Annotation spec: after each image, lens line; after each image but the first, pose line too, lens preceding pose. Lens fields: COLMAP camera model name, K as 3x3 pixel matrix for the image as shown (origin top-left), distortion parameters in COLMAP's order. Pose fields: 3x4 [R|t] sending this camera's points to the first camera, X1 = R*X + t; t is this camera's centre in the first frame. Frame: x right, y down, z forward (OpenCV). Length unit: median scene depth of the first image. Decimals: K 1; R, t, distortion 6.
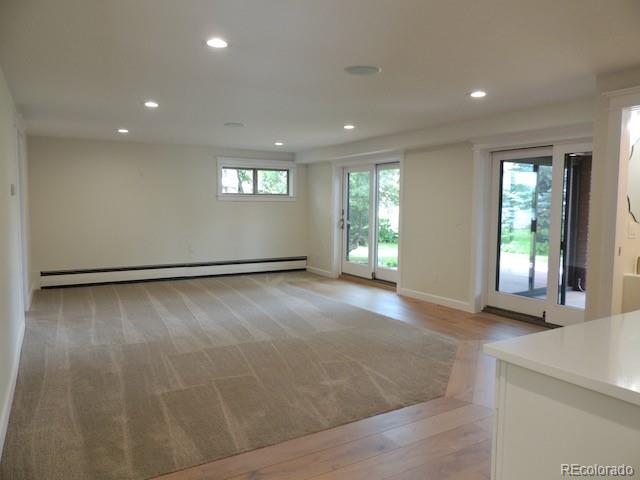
lens RADIAL K [[454.6, 0, 320.0], [0, 454.6, 240.0], [0, 0, 1]] dist [-0.019162, 0.000694]
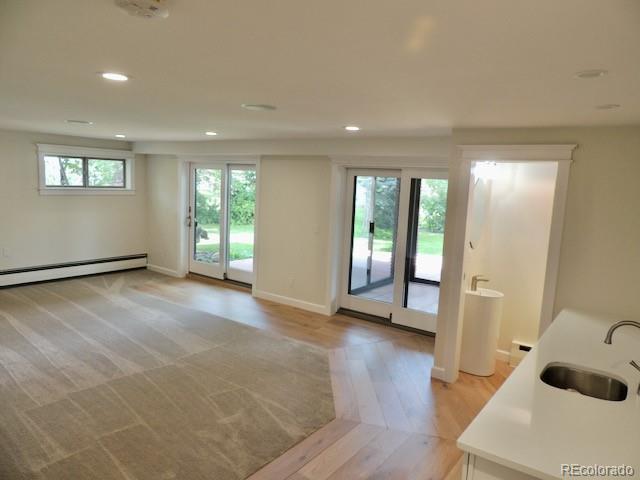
lens RADIAL K [[454.6, 0, 320.0], [0, 454.6, 240.0], [0, 0, 1]] dist [-0.019162, 0.000694]
pose [[0.921975, -0.016344, 0.386904, -0.103109], [-0.008475, 0.998018, 0.062356, -0.089198], [-0.387157, -0.060770, 0.920009, 0.015662]]
